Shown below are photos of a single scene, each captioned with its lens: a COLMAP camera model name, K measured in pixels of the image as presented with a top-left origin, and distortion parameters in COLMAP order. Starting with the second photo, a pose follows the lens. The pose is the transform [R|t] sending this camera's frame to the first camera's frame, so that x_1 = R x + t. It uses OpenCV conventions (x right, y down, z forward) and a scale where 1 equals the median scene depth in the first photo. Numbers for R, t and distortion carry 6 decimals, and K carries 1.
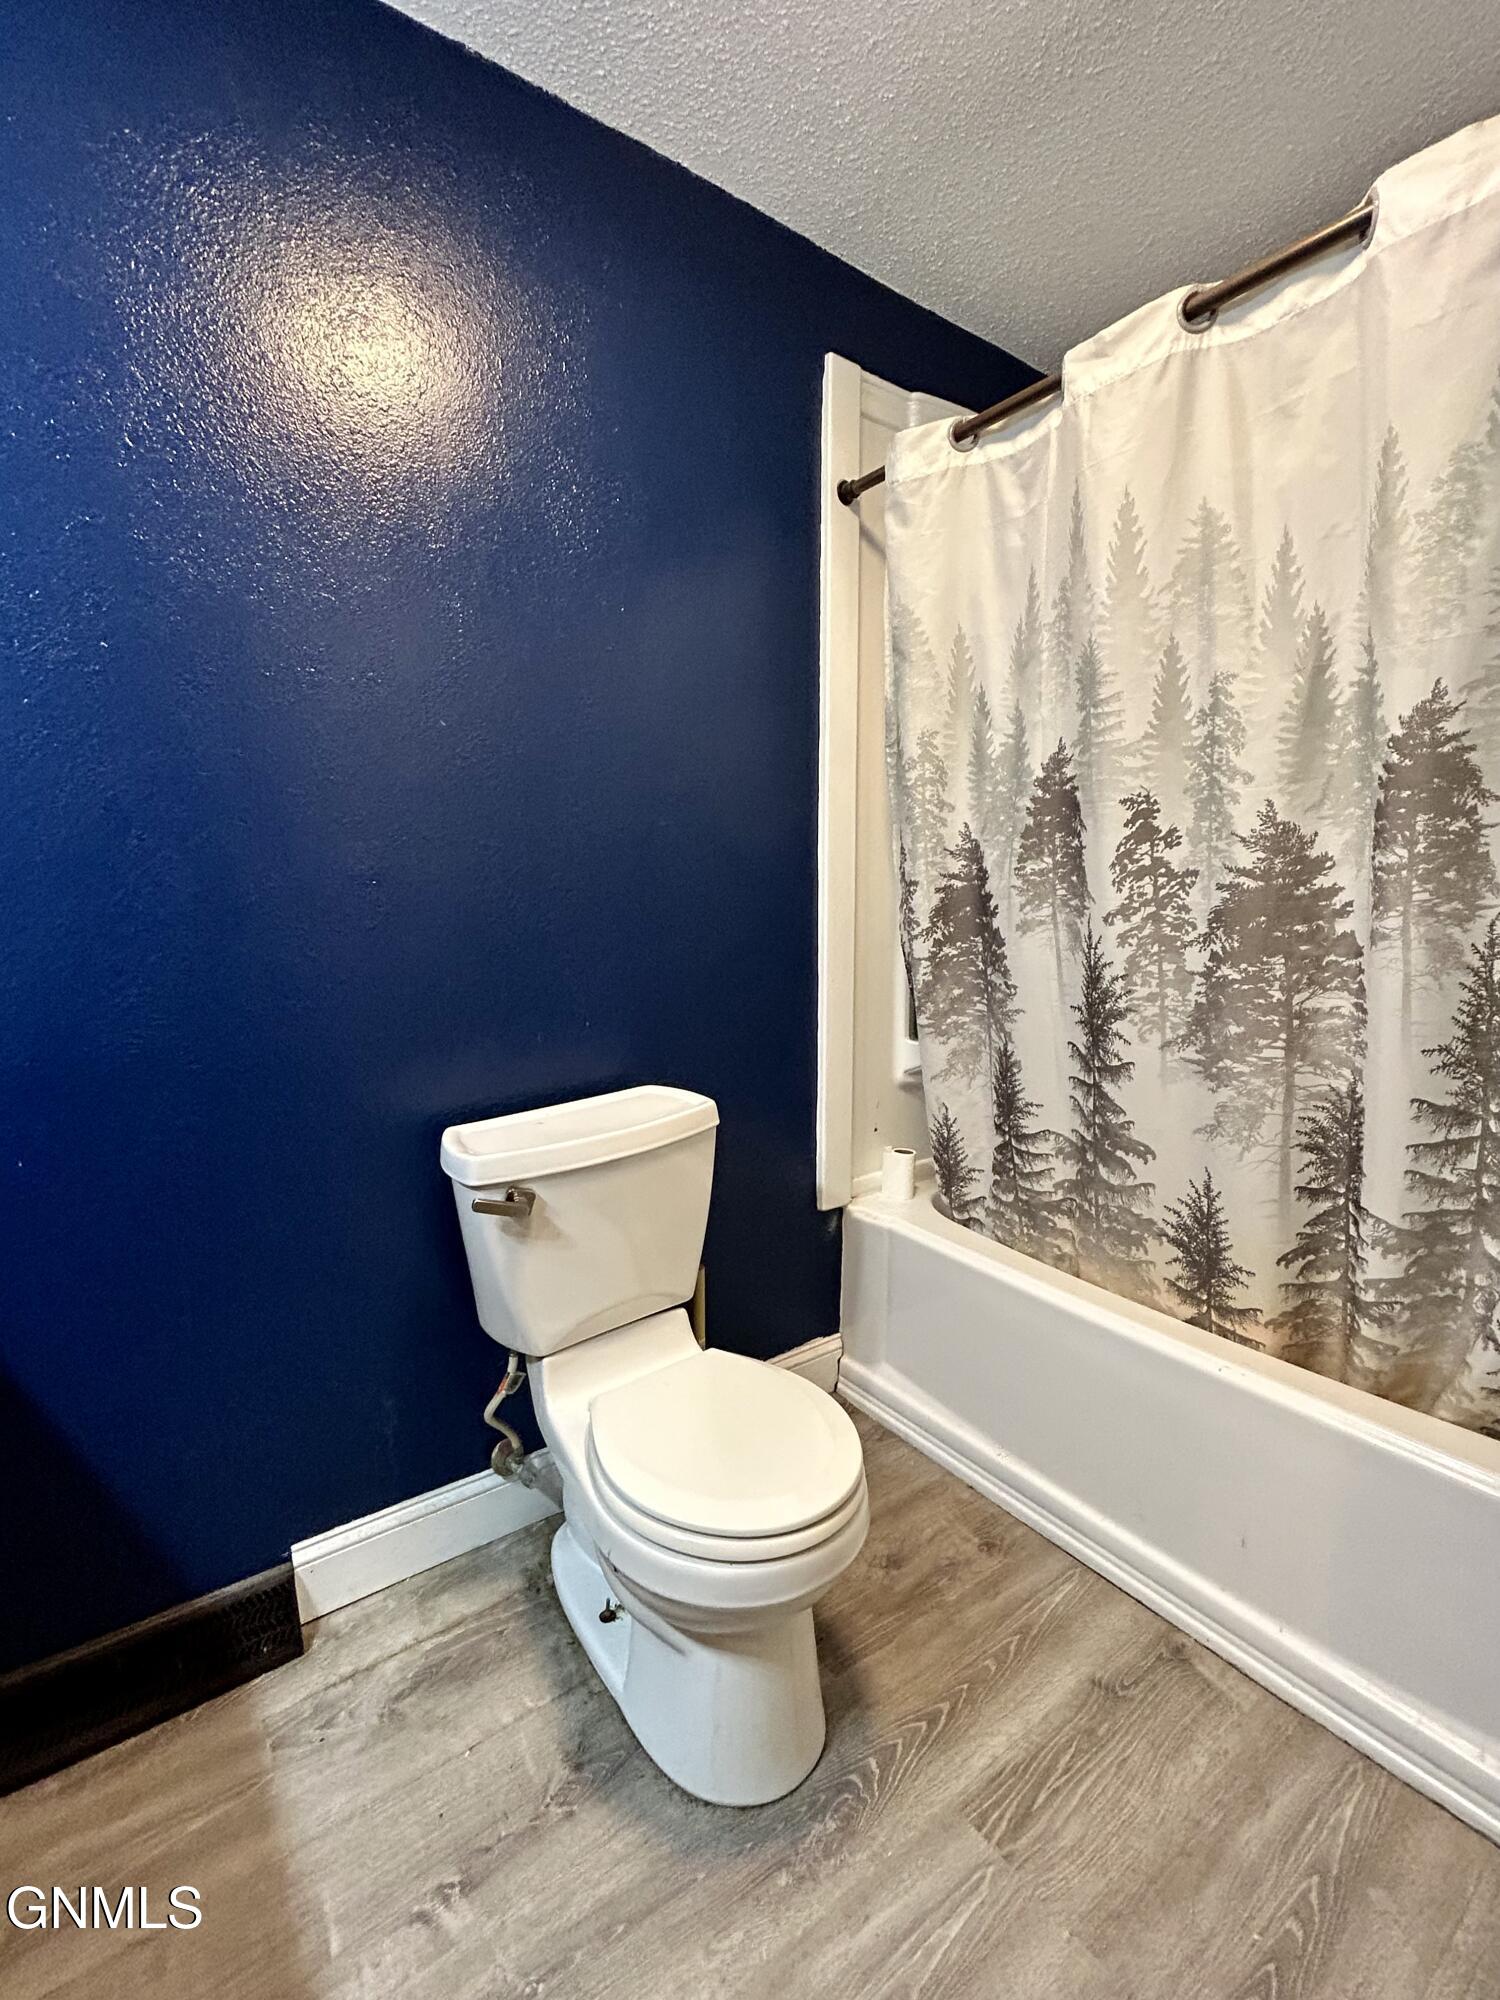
lens RADIAL K [[891.7, 0, 755.0], [0, 891.7, 1002.3], [0, 0, 1]] dist [0.004999, 0.001174]
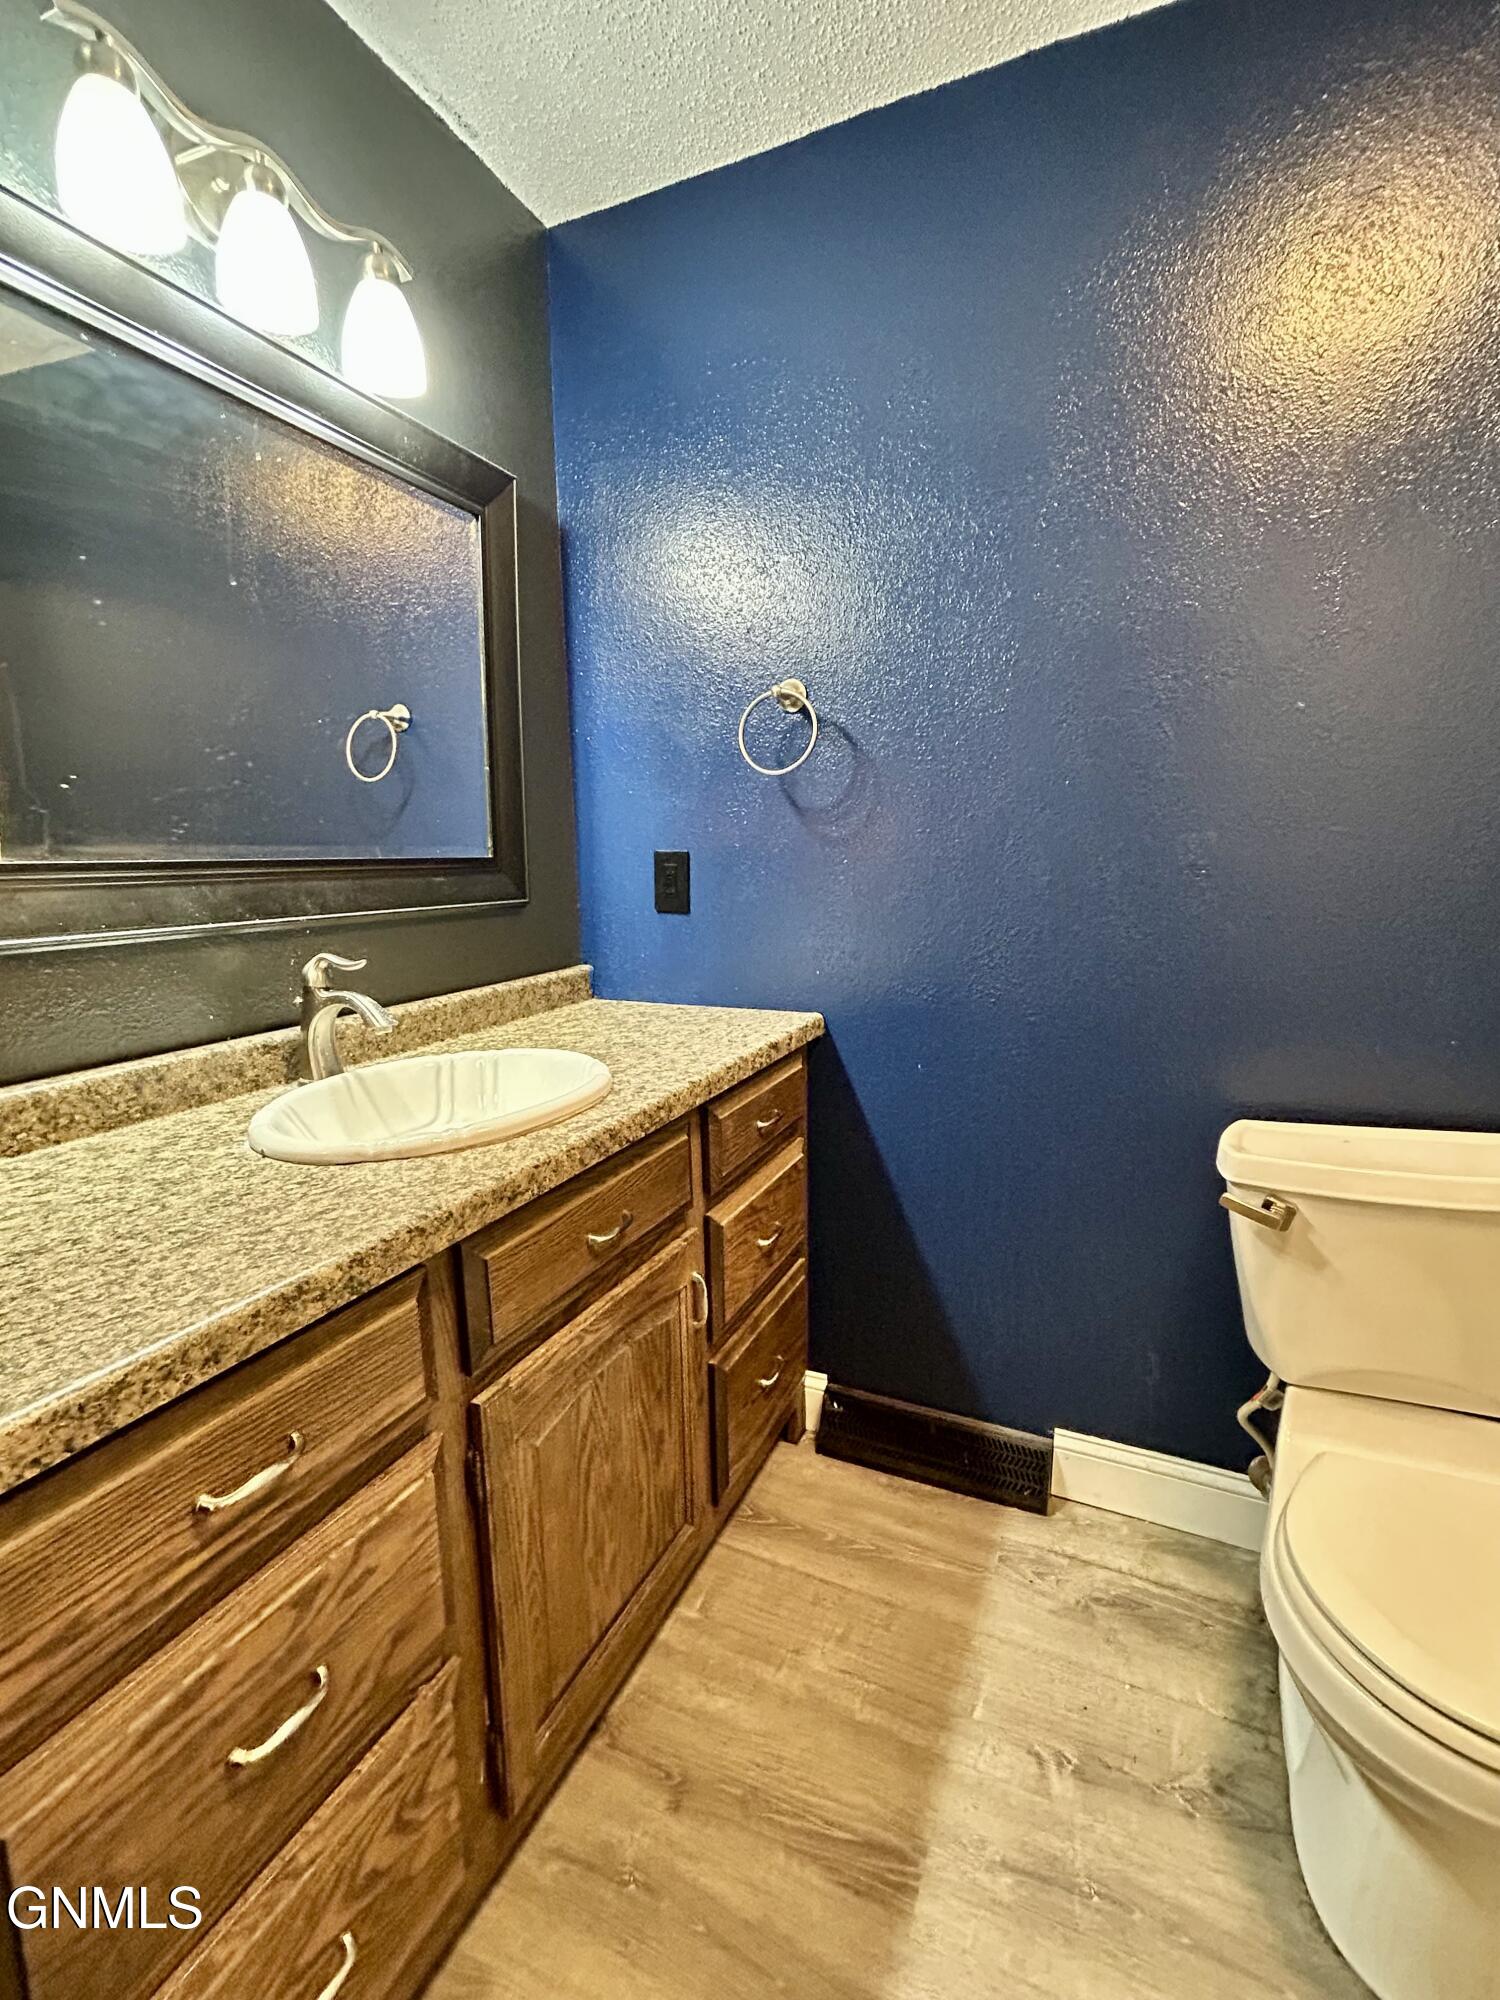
lens RADIAL K [[891.7, 0, 756.5], [0, 891.7, 999.6], [0, 0, 1]] dist [0.004999, 0.001174]
pose [[0.485677, 0.131557, -0.864182, 0.256870], [-0.099005, 0.990527, 0.095149, -0.036315], [0.868514, 0.039347, 0.494101, 0.041035]]
